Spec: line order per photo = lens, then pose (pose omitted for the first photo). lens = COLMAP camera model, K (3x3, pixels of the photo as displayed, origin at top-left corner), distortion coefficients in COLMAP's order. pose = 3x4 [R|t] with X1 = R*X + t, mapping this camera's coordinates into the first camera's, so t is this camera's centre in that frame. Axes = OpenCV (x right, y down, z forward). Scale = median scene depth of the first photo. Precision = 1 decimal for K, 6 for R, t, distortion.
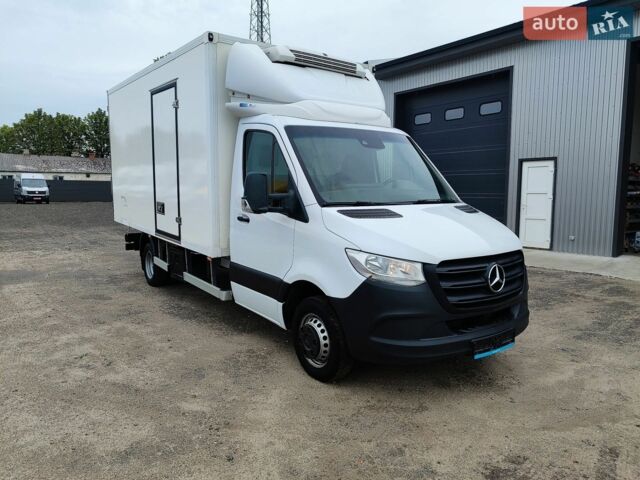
lens RADIAL K [[459.4, 0, 316.8], [0, 459.4, 238.8], [0, 0, 1]] dist [0.016389, -0.007331]
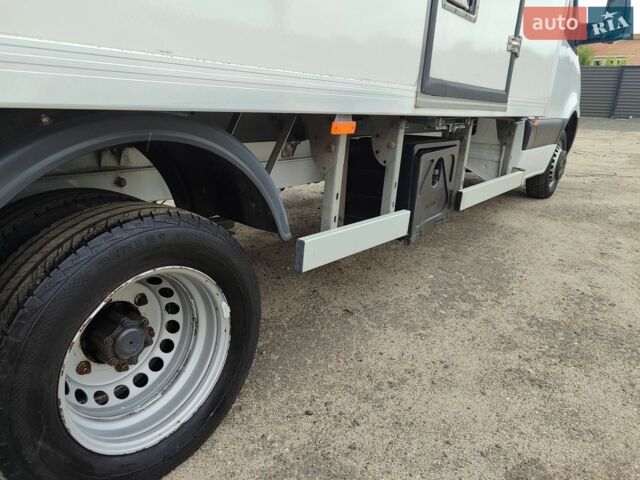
lens RADIAL K [[459.4, 0, 317.3], [0, 459.4, 238.7], [0, 0, 1]] dist [0.016389, -0.007331]
pose [[-0.281191, -0.311716, 0.907615, -0.913436], [0.072917, 0.936101, 0.344091, -0.048340], [-0.956878, 0.162936, -0.240494, 1.793683]]
